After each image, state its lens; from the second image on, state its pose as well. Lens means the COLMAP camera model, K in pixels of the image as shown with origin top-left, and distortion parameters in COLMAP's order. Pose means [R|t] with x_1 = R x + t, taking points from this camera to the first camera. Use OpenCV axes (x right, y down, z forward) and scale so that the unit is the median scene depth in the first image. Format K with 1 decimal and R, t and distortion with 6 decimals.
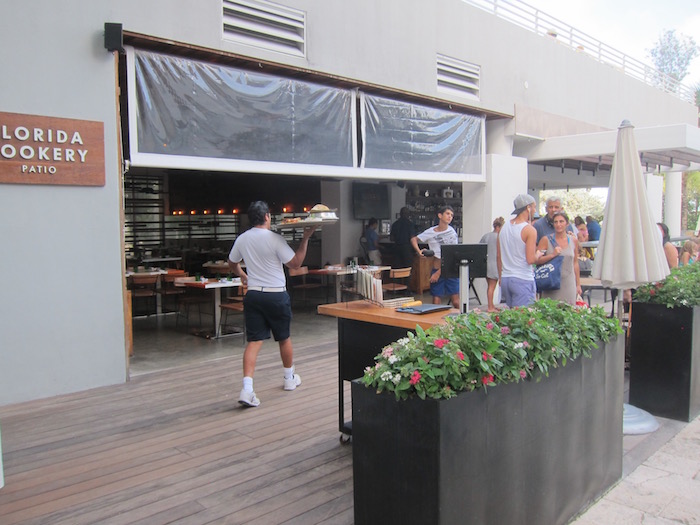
lens RADIAL K [[585.4, 0, 350.0], [0, 585.4, 262.5], [0, 0, 1]] dist [-0.007870, -0.001355]
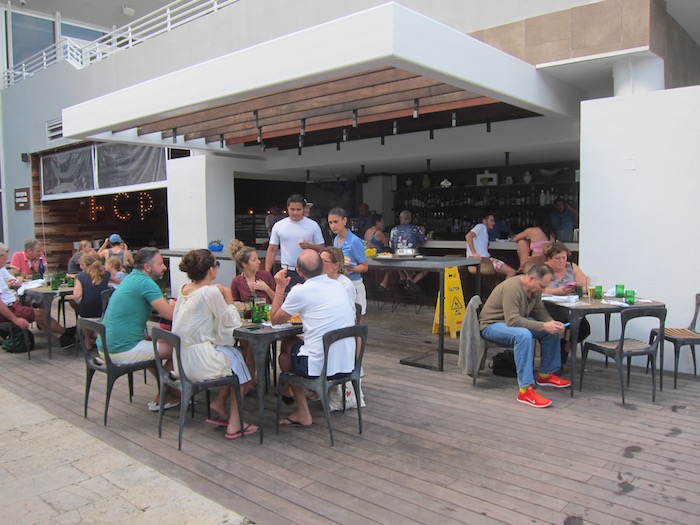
lens RADIAL K [[585.4, 0, 350.0], [0, 585.4, 262.5], [0, 0, 1]] dist [-0.007870, -0.001355]
pose [[0.072669, 0.073881, -0.994616, 1.385402], [-0.064584, 0.995508, 0.069229, -0.092375], [0.995263, 0.059206, 0.077114, 1.272435]]
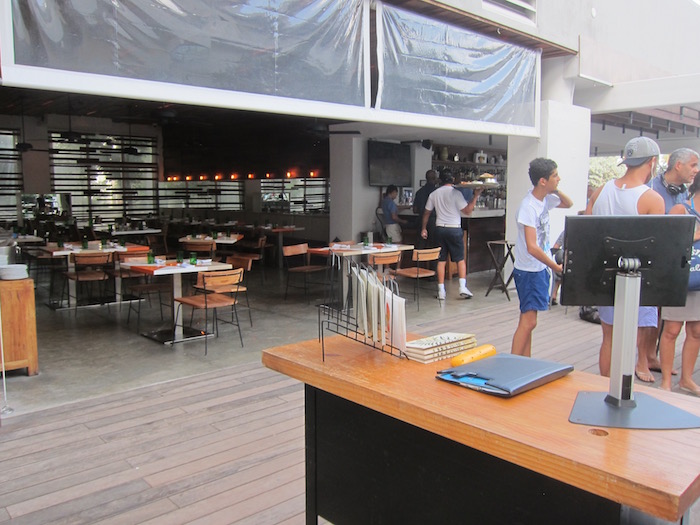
lens RADIAL K [[585.4, 0, 350.0], [0, 585.4, 262.5], [0, 0, 1]] dist [-0.007870, -0.001355]
pose [[0.999356, 0.015244, -0.032497, 0.010556], [-0.013709, 0.998804, 0.046936, -0.005902], [0.033174, -0.046460, 0.998369, 0.217422]]
